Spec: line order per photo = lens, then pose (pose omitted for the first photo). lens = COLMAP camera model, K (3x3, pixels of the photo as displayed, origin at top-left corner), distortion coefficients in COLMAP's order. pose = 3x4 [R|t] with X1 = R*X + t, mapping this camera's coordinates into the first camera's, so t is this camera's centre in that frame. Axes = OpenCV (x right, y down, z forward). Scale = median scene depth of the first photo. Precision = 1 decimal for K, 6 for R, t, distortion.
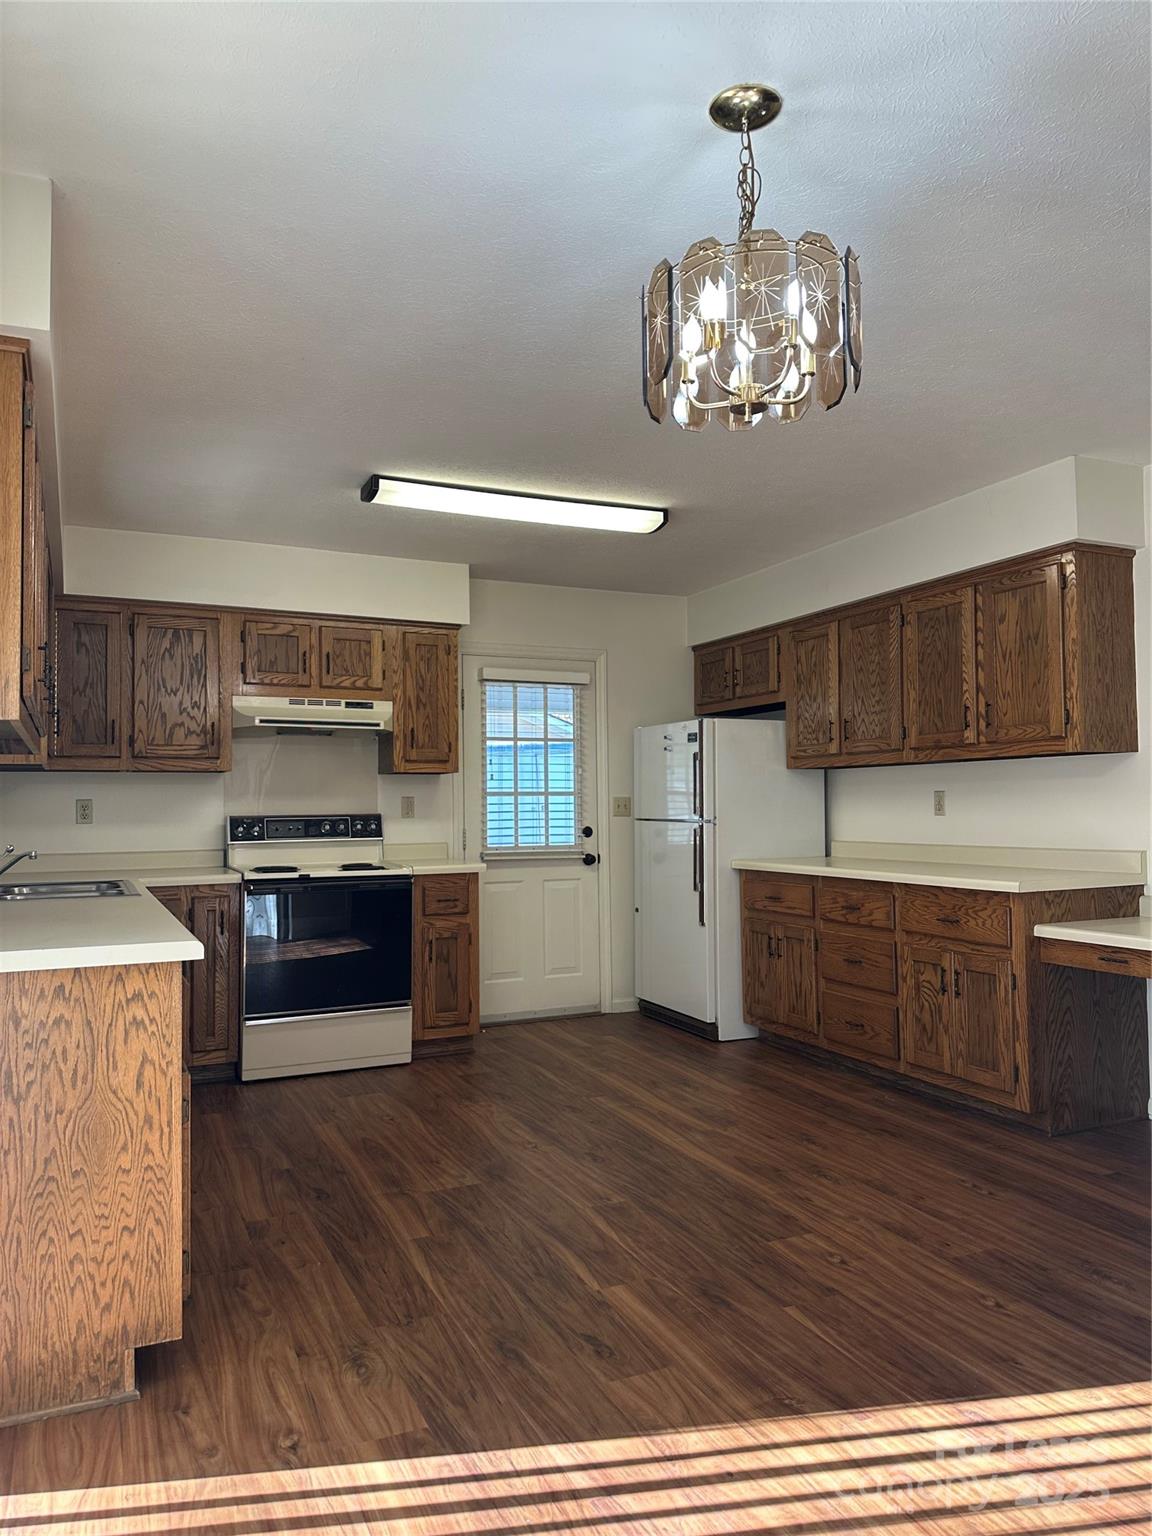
lens RADIAL K [[1052.8, 0, 569.1], [0, 1052.8, 771.0], [0, 0, 1]] dist [0.126409, -0.224655]
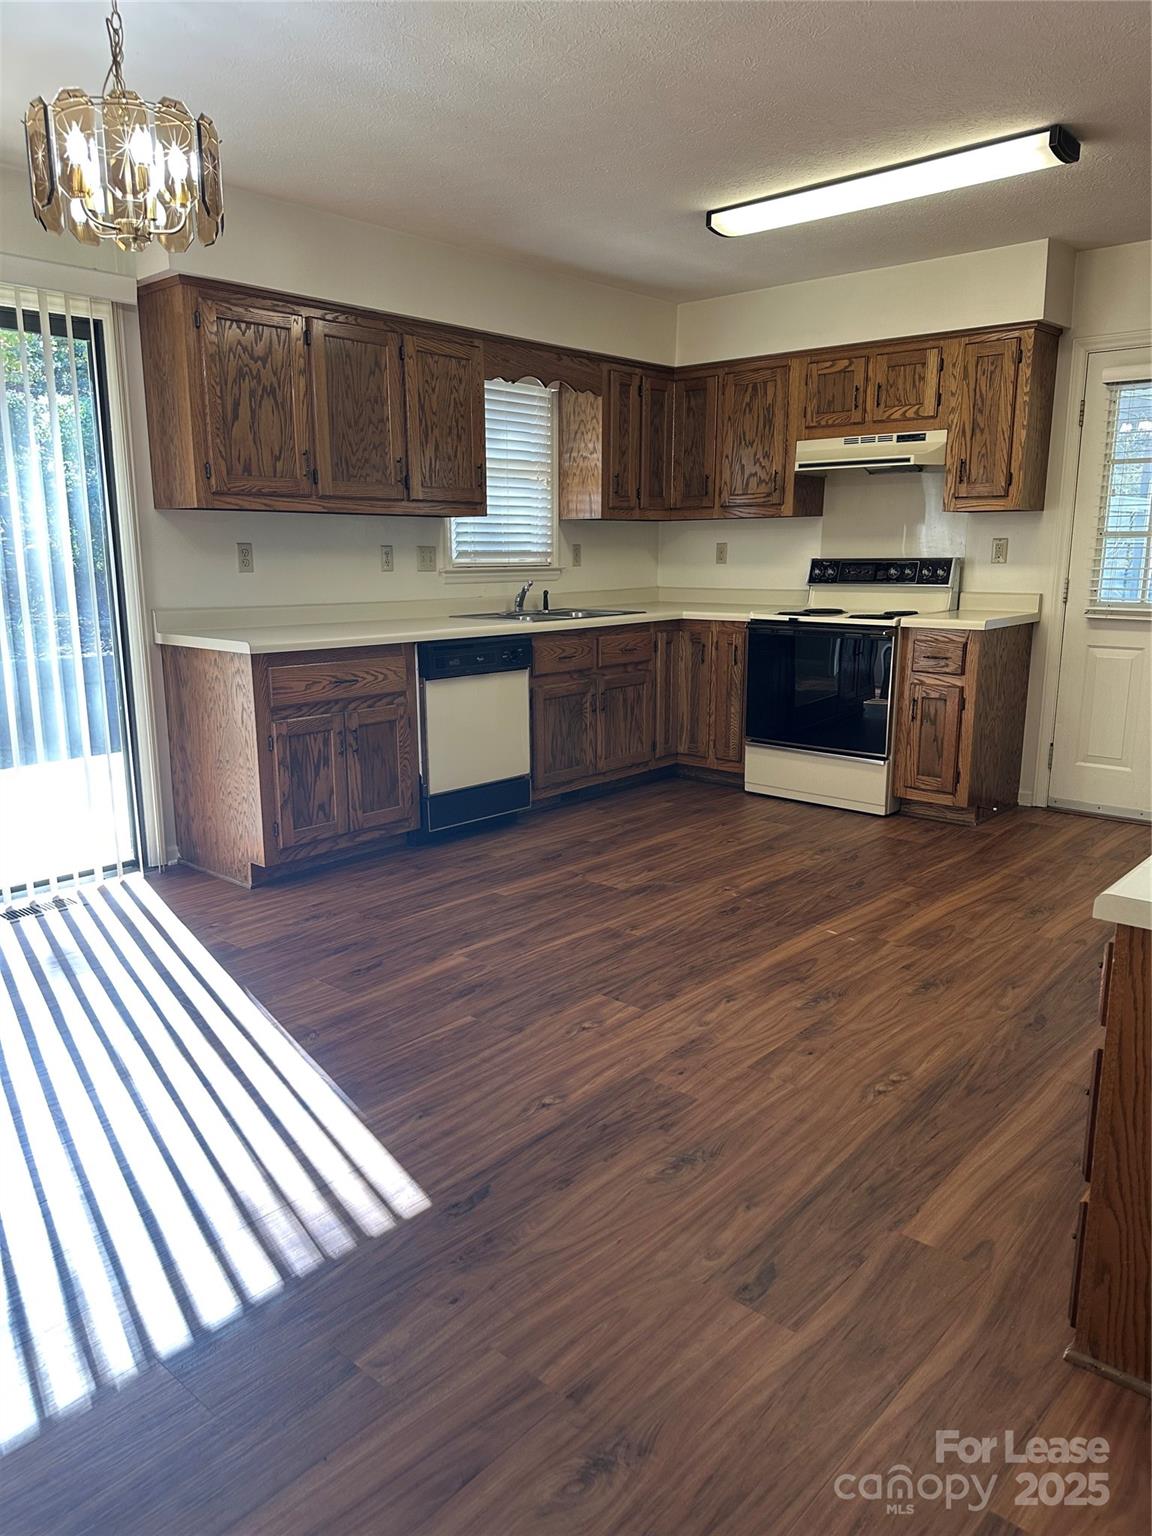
lens RADIAL K [[1052.8, 0, 569.1], [0, 1052.8, 771.0], [0, 0, 1]] dist [0.126409, -0.224655]
pose [[0.416683, 0.196521, -0.887555, 0.787362], [0.032063, 0.972568, 0.230398, -0.006027], [0.908486, -0.124460, 0.398952, 0.446853]]
